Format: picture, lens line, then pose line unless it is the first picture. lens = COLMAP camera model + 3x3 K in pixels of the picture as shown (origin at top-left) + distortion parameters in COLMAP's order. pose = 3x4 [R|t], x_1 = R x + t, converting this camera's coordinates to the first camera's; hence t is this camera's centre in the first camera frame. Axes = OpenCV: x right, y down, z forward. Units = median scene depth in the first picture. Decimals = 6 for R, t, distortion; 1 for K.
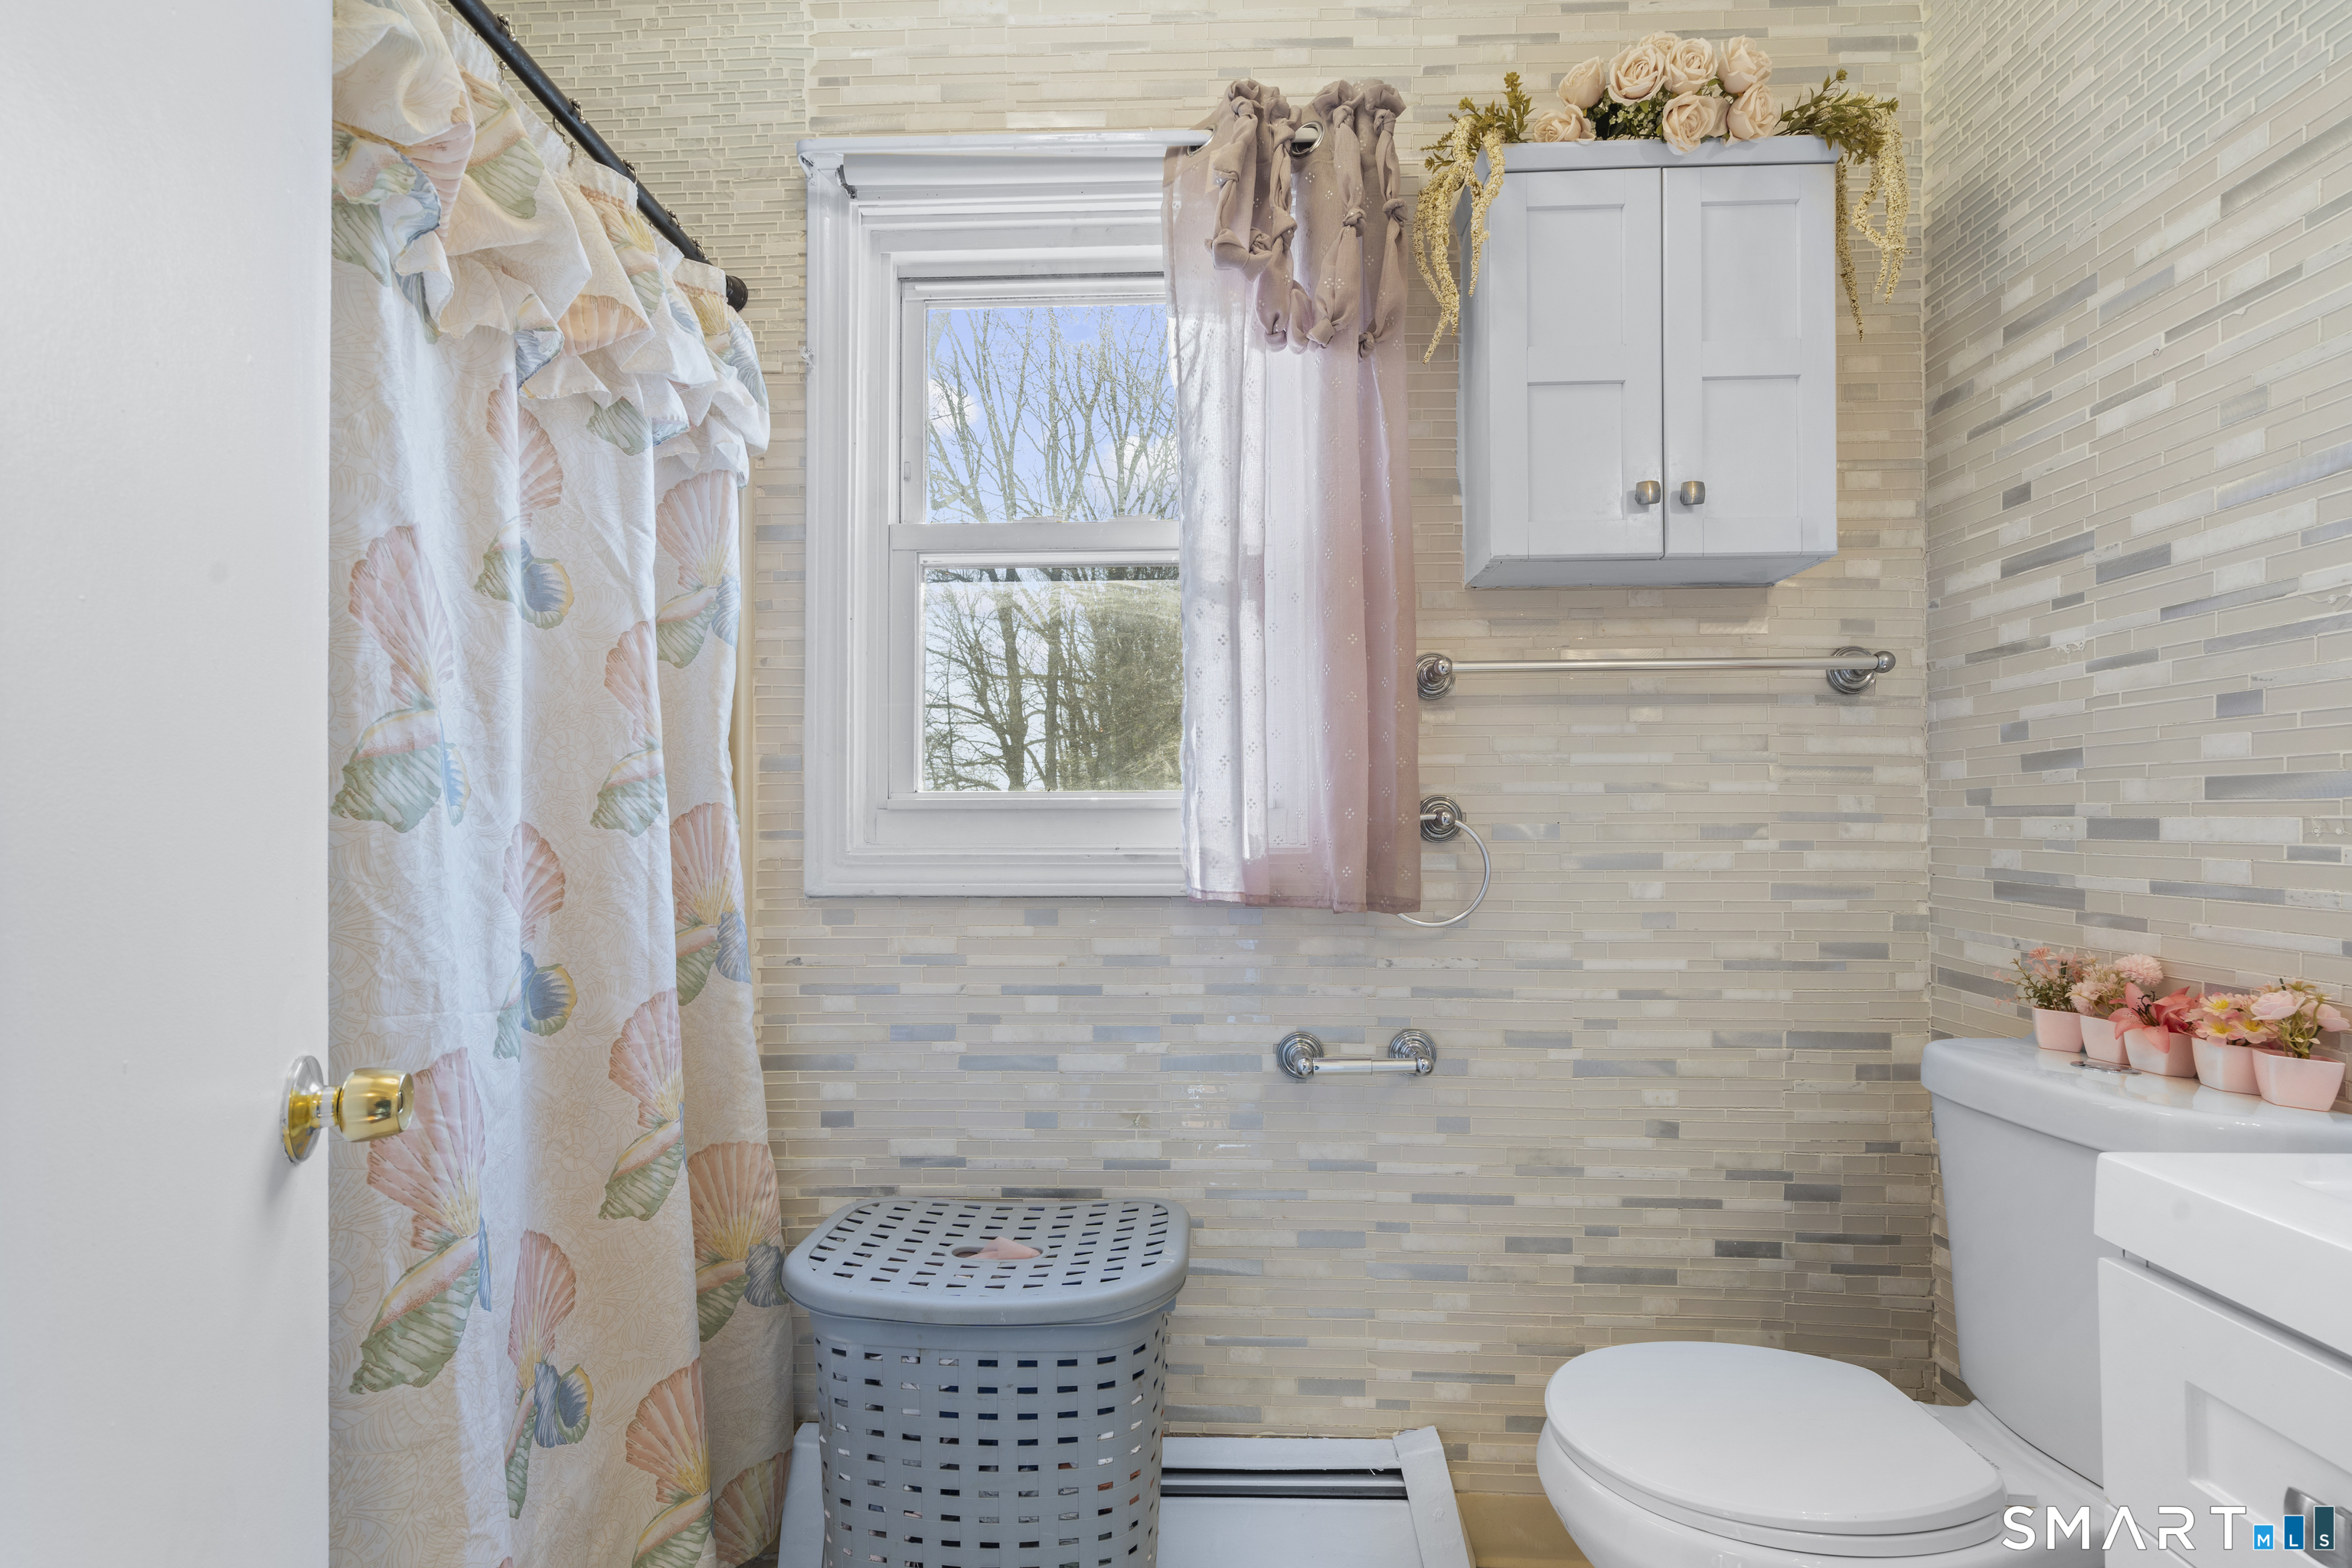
lens RADIAL K [[1074.2, 0, 1175.0], [0, 1074.2, 816.8], [0, 0, 1]] dist [0.002306, 0.001821]
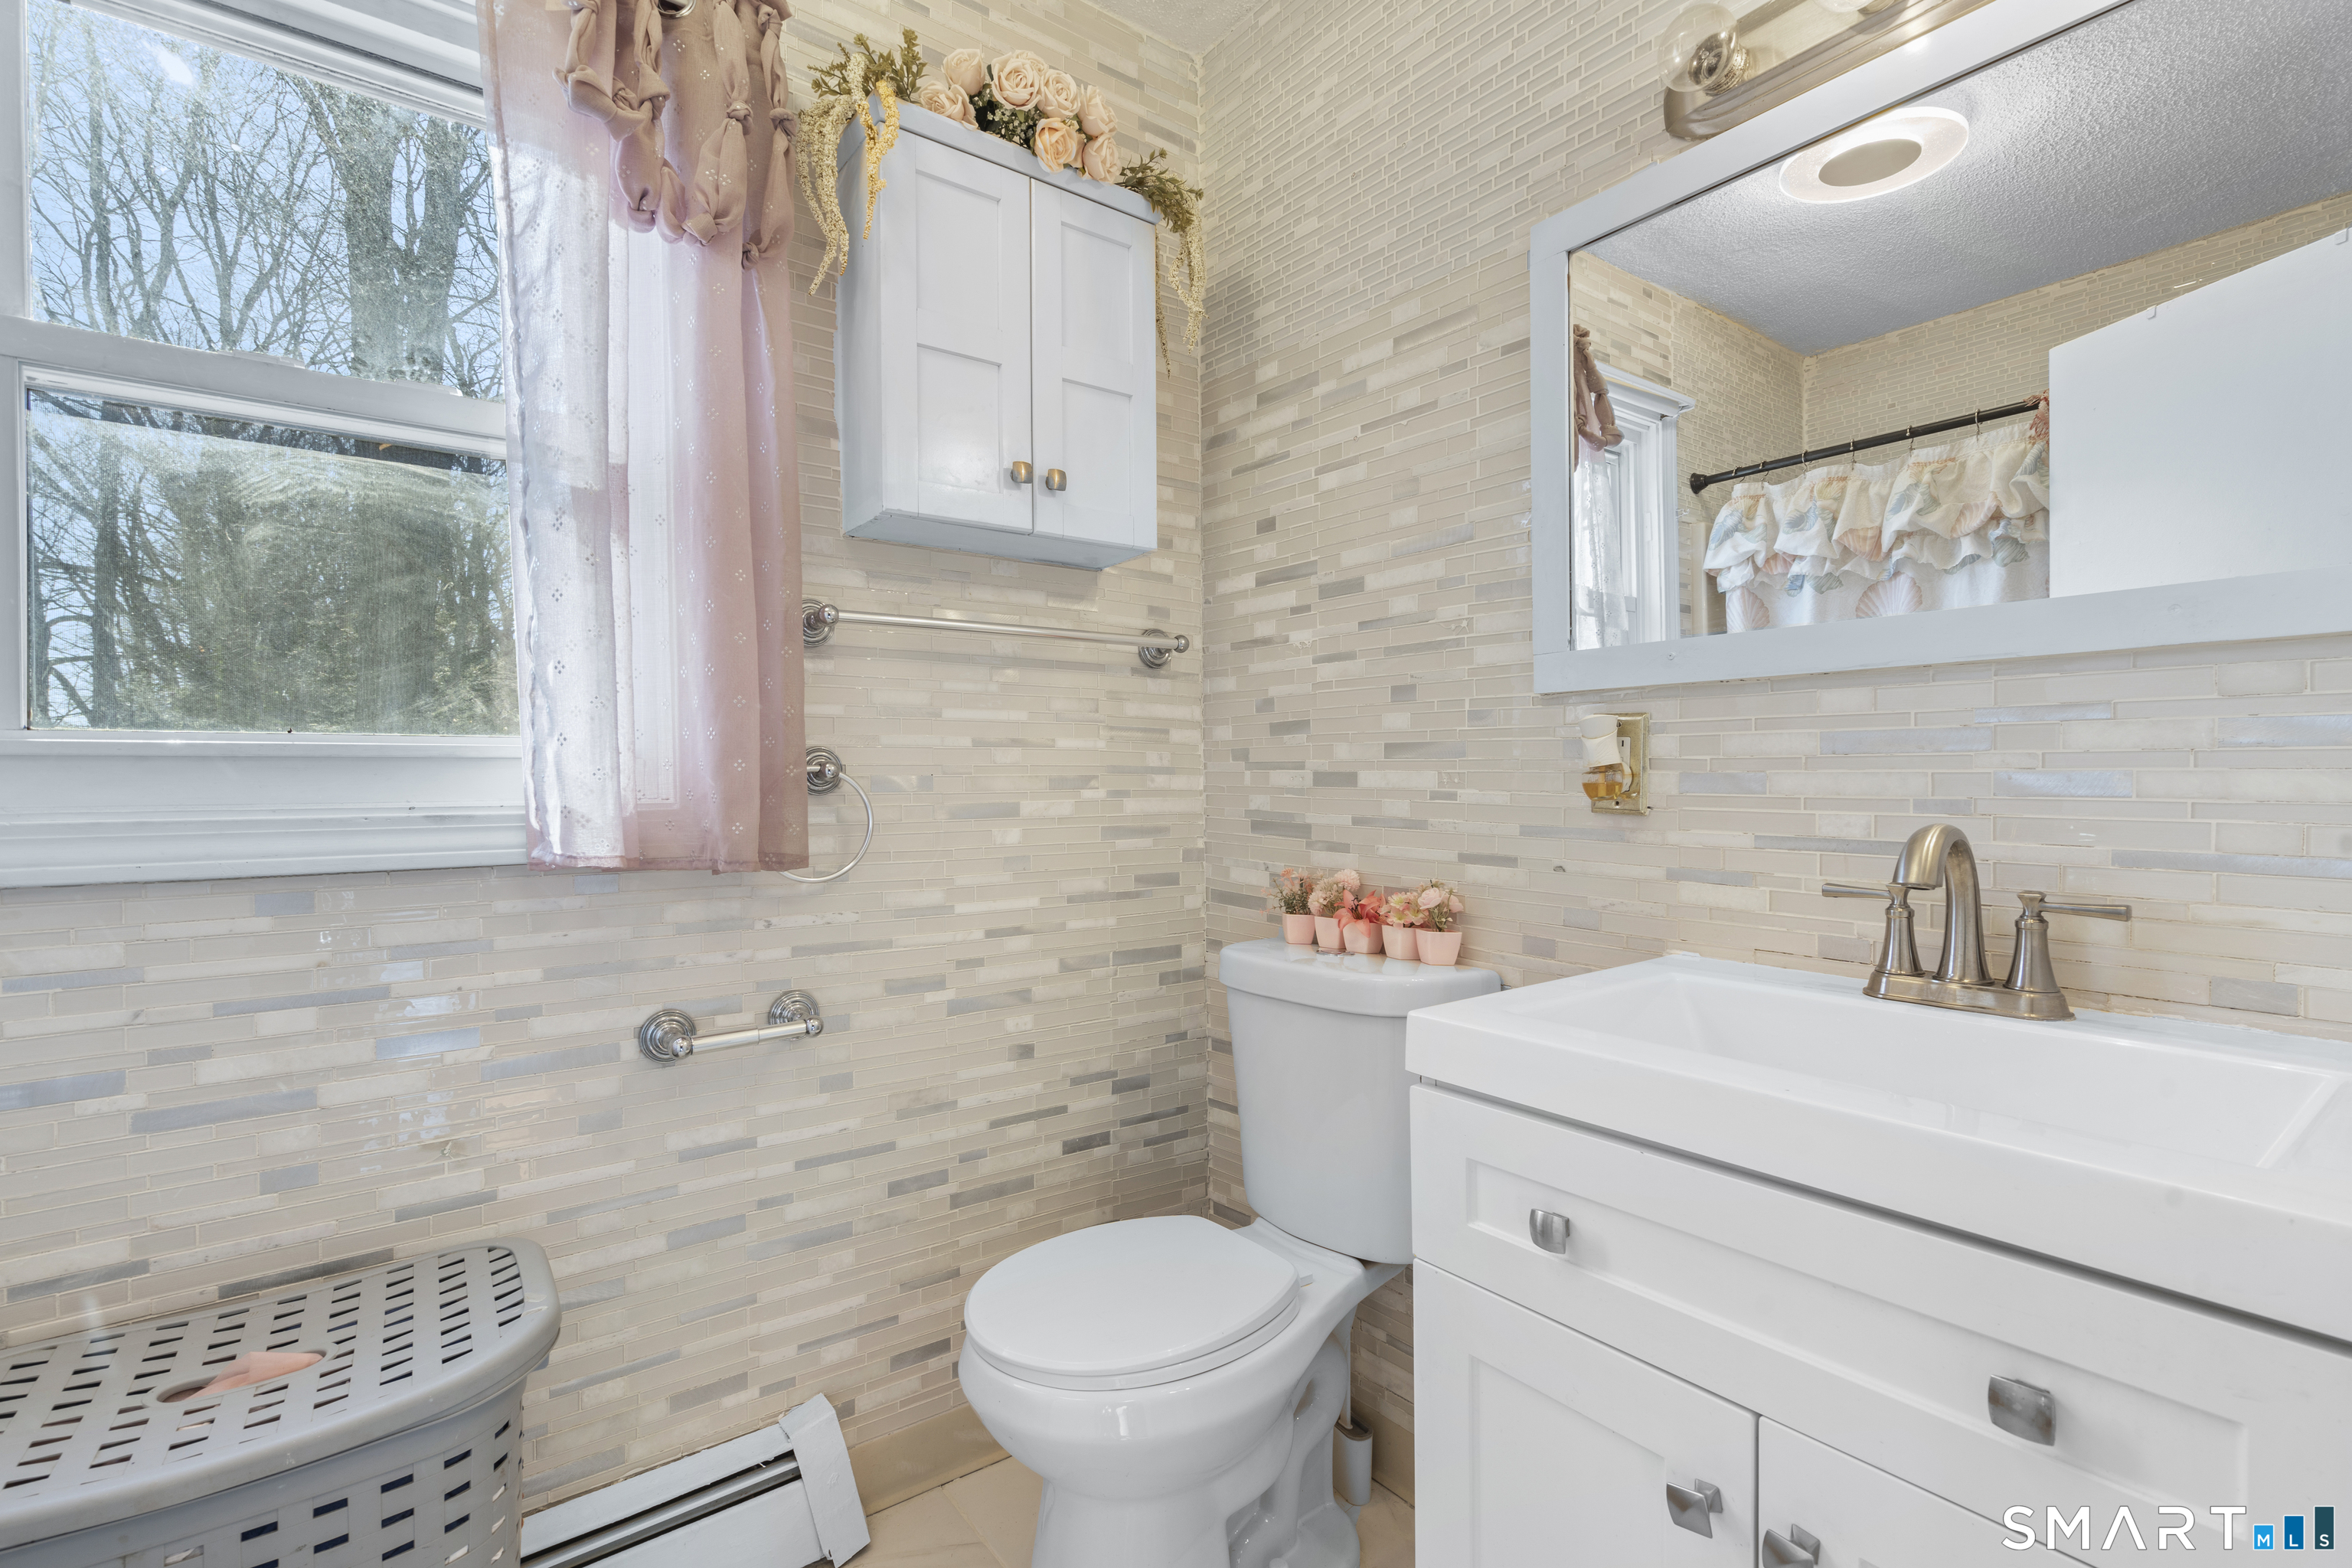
lens RADIAL K [[1058.3, 0, 1176.0], [0, 1058.3, 784.0], [0, 0, 1]] dist [-0.002940, 0.003863]
pose [[0.778633, -0.005723, 0.627453, -0.108557], [-0.003496, 0.999903, 0.013458, -0.000140], [-0.627470, -0.012672, 0.778538, 0.058568]]
